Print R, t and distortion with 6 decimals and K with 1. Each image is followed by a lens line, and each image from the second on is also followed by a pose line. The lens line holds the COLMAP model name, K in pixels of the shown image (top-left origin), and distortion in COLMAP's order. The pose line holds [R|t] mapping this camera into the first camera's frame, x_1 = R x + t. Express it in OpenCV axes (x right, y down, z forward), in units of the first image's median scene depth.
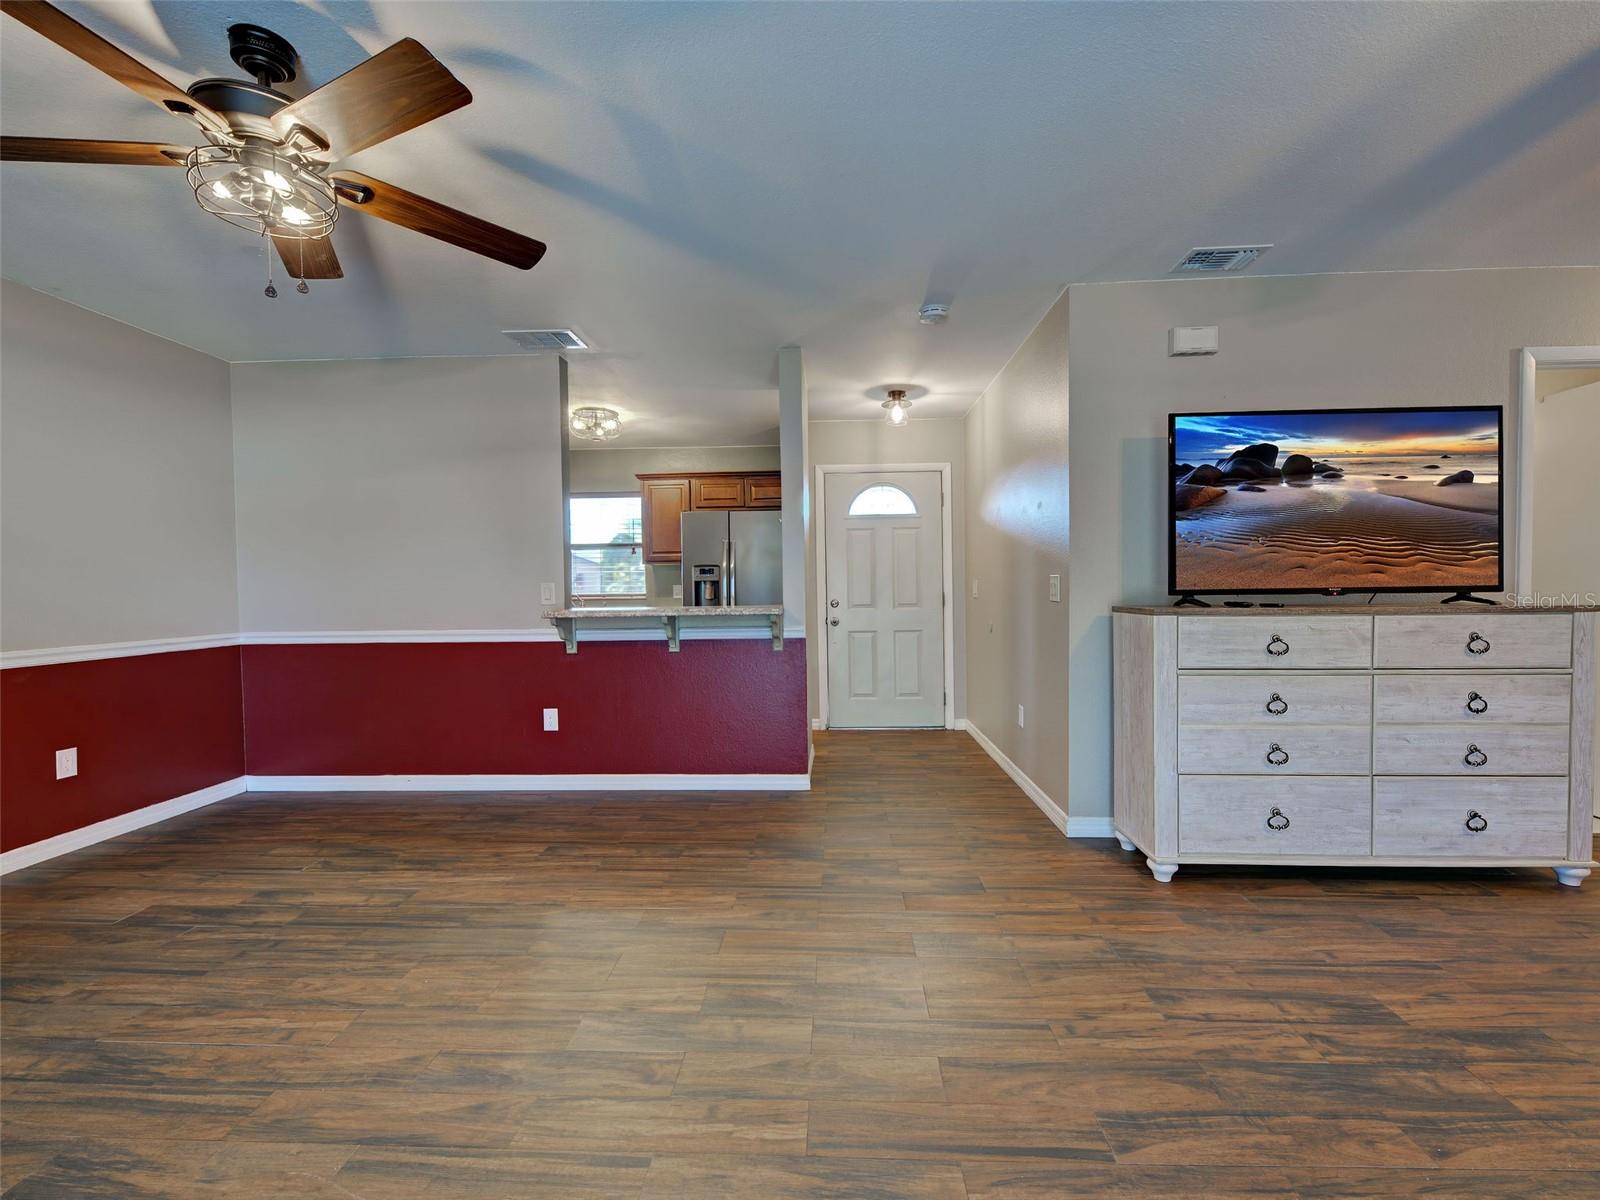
lens RADIAL K [[632.4, 0, 859.0], [0, 632.4, 621.9], [0, 0, 1]] dist [0.000640, 0.000004]
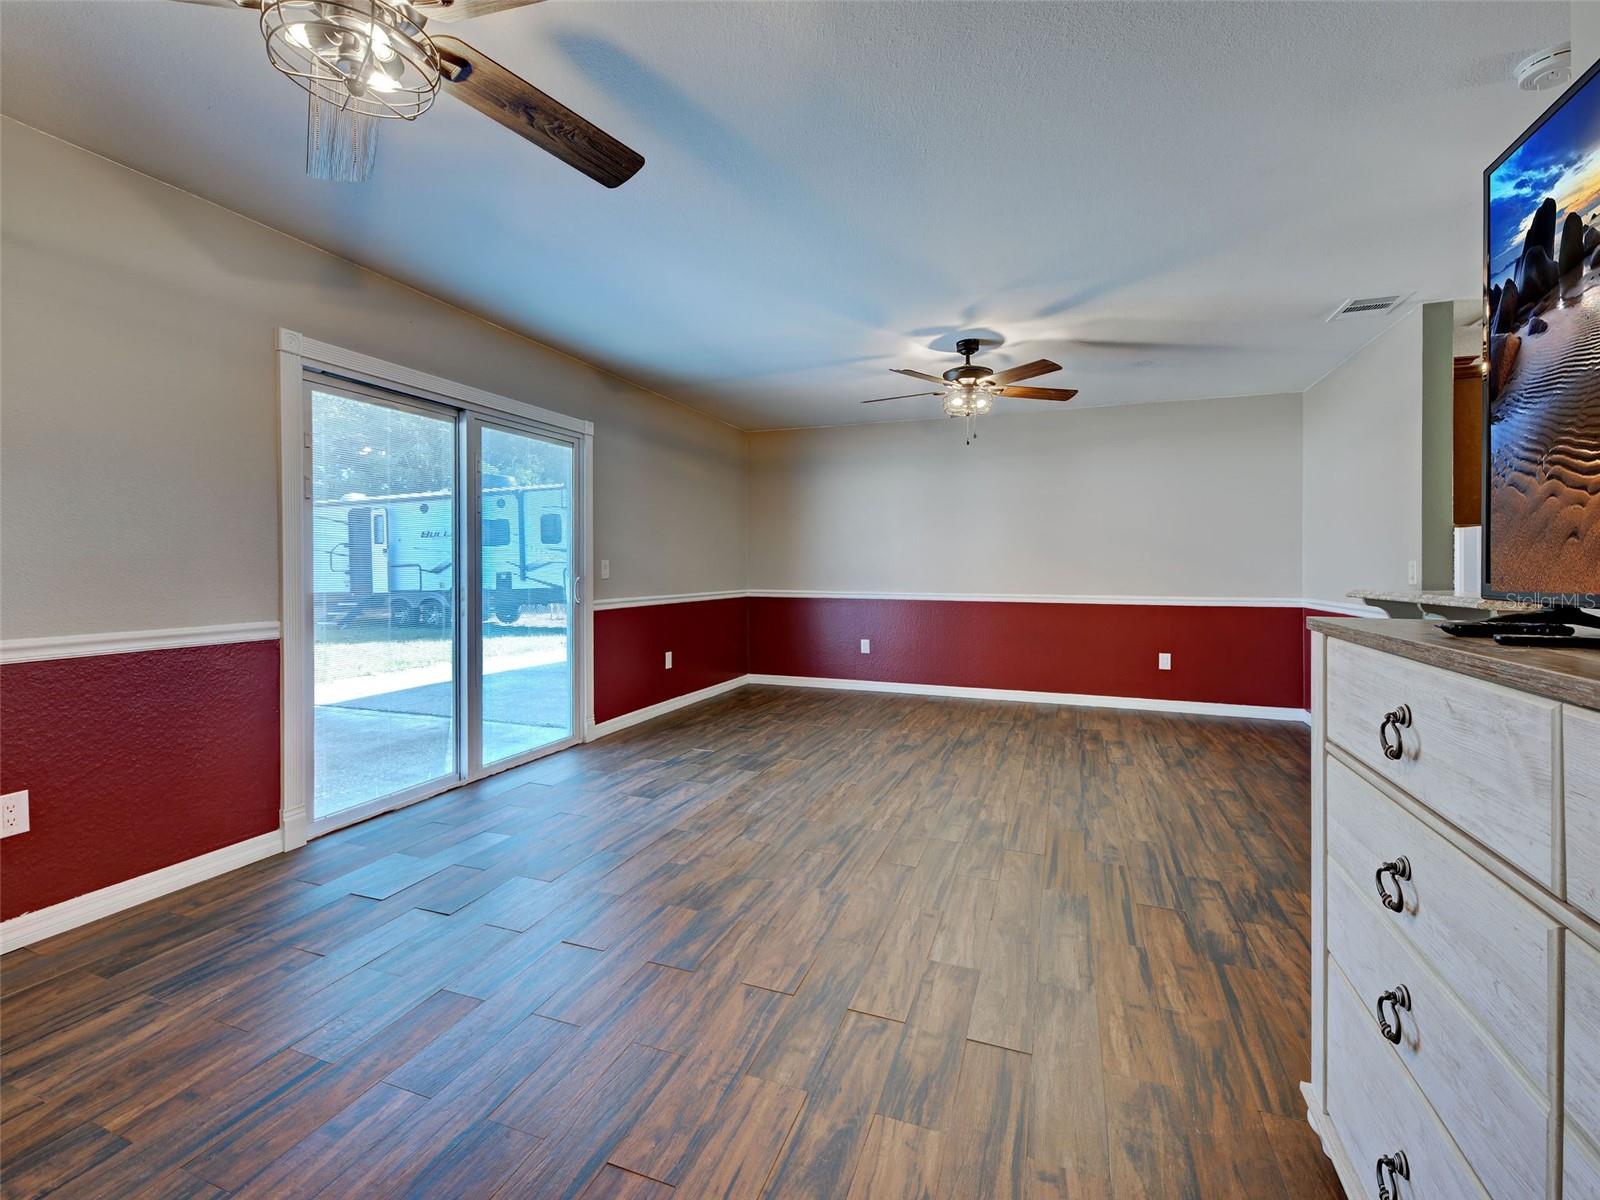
lens RADIAL K [[747.8, 0, 858.3], [0, 747.8, 577.2], [0, 0, 1]] dist [0.024809, -0.000068]
pose [[-0.260813, 0.016850, -0.965242, 1.123474], [-0.044550, 0.998572, 0.029469, -0.052065], [0.964361, 0.050687, -0.259690, 0.744866]]
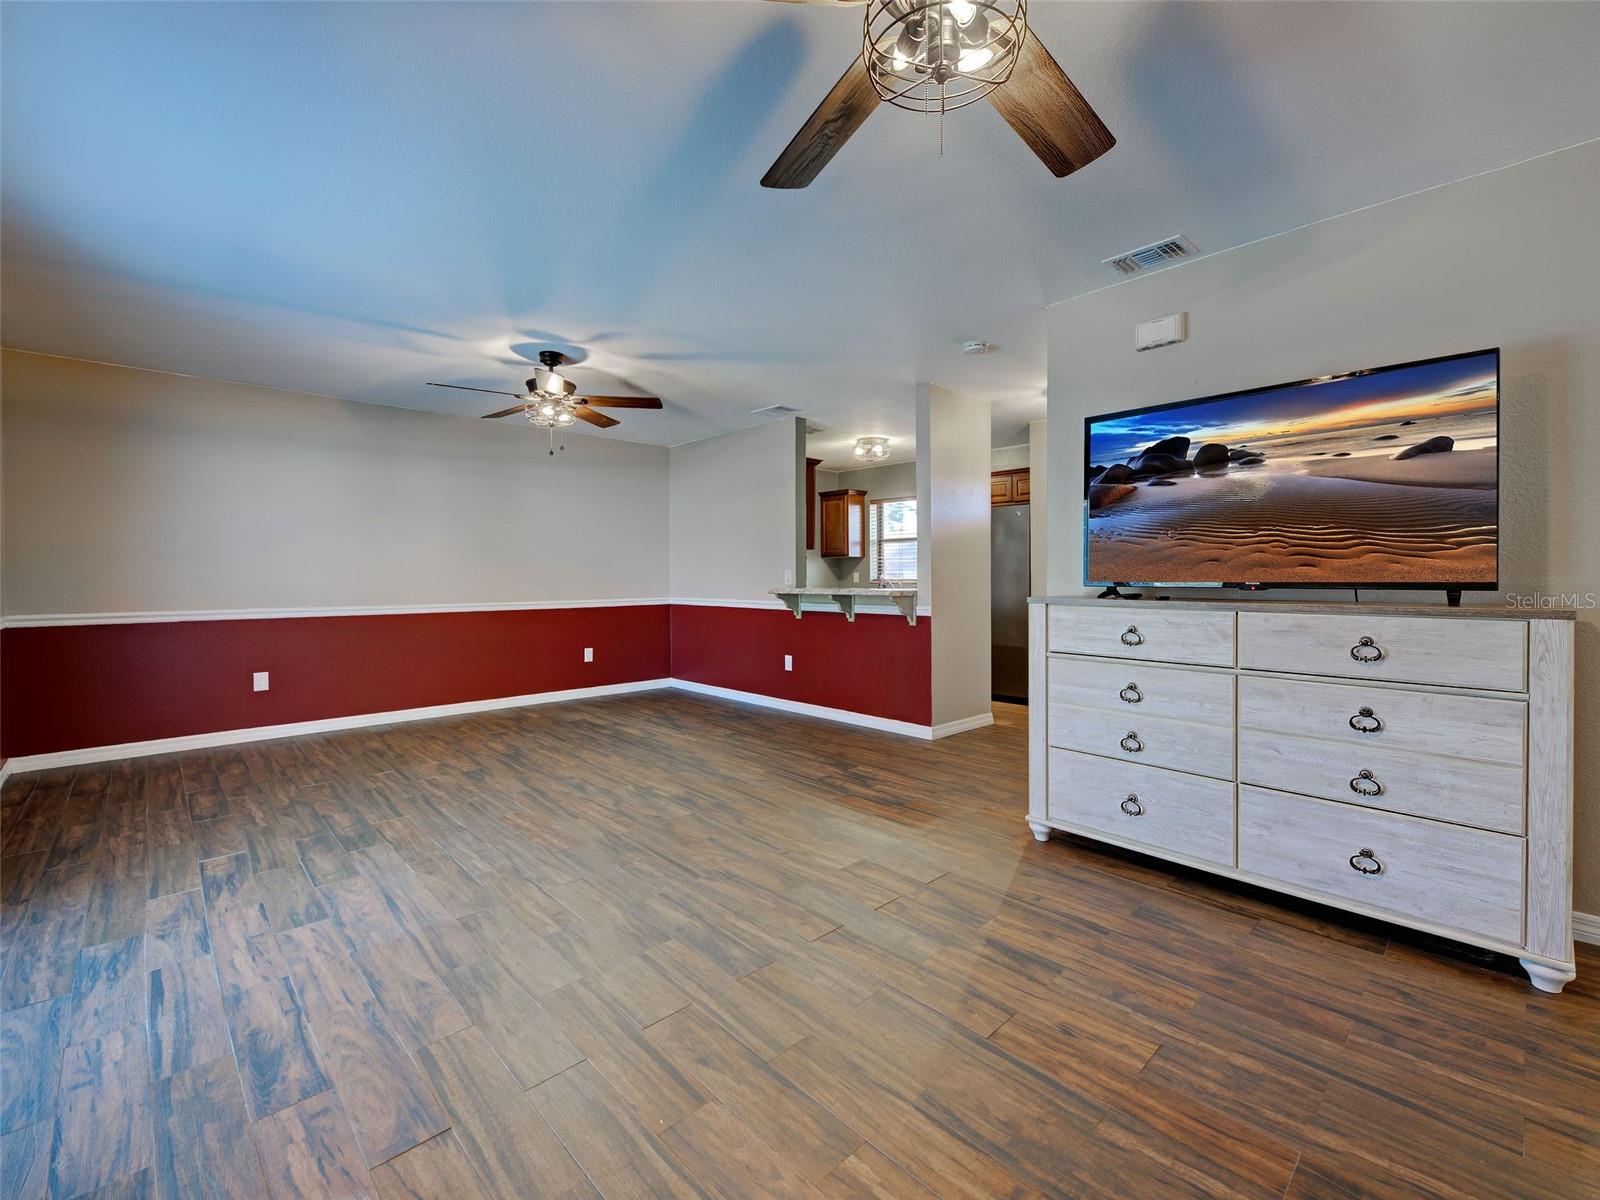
lens RADIAL K [[648.7, 0, 860.3], [0, 648.7, 596.0], [0, 0, 1]] dist [0.021246, 0.000054]
pose [[0.763225, 0.024723, -0.645659, 0.943408], [-0.032311, 0.999478, 0.000077, -0.015051], [0.645324, 0.020803, 0.763626, -0.104524]]
